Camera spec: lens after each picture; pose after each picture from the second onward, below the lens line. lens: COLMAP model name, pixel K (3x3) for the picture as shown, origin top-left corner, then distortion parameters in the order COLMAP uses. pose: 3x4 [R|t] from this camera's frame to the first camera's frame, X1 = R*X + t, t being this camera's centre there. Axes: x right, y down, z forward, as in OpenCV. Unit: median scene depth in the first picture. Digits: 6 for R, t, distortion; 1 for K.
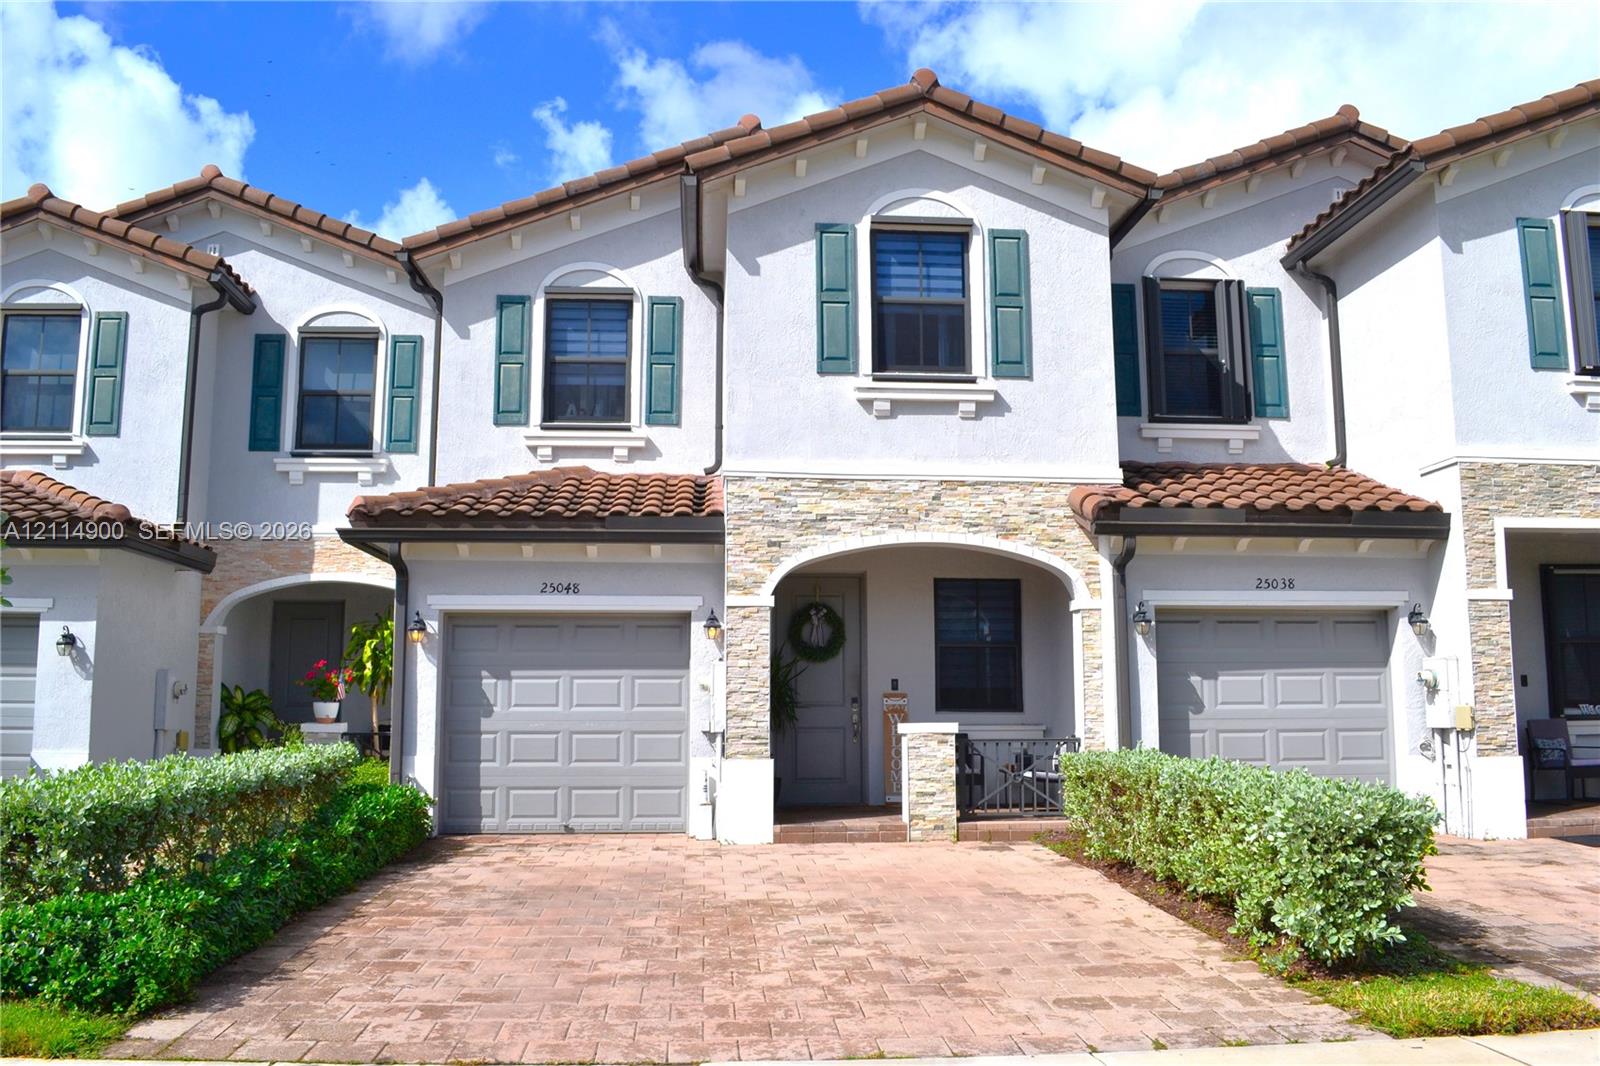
lens RADIAL K [[1293.5, 0, 800.5], [0, 1293.5, 536.5], [0, 0, 1]] dist [-0.084048, 0.009268]
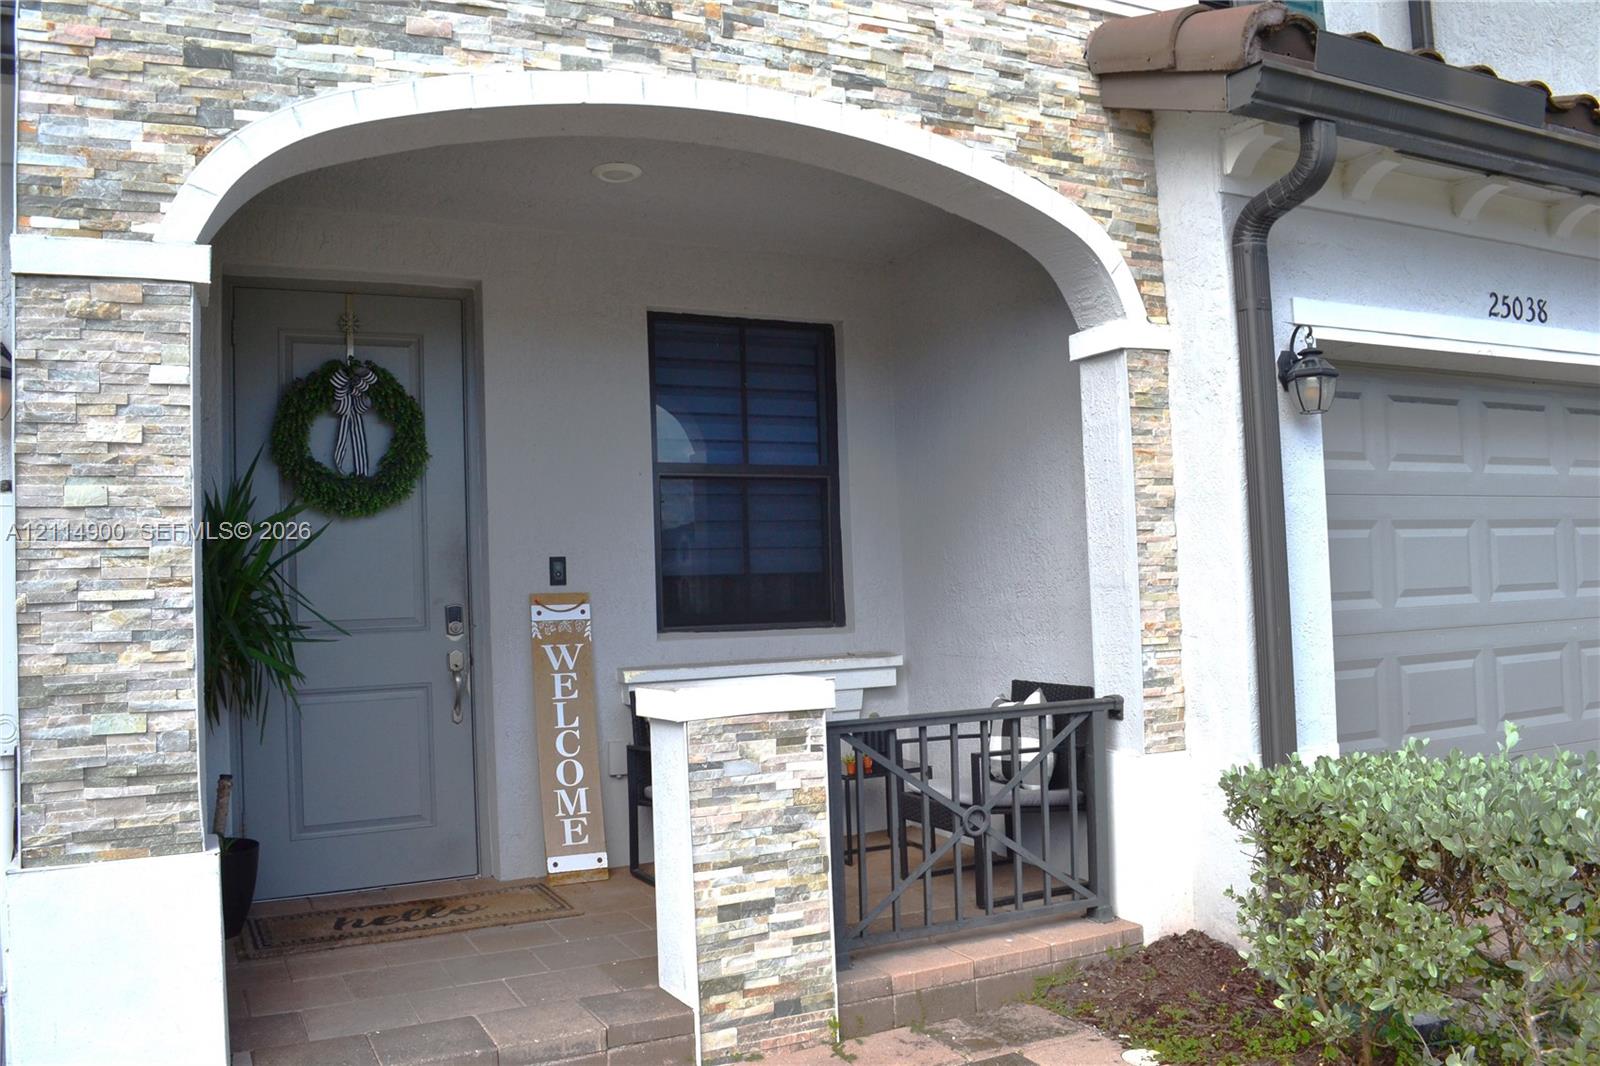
lens RADIAL K [[1293.5, 0, 792.7], [0, 1293.5, 539.2], [0, 0, 1]] dist [-0.084048, 0.009268]
pose [[0.930666, -0.016972, 0.365477, -0.004764], [-0.013416, 0.996669, 0.080446, 0.083066], [-0.365624, -0.079772, 0.927338, 0.697115]]
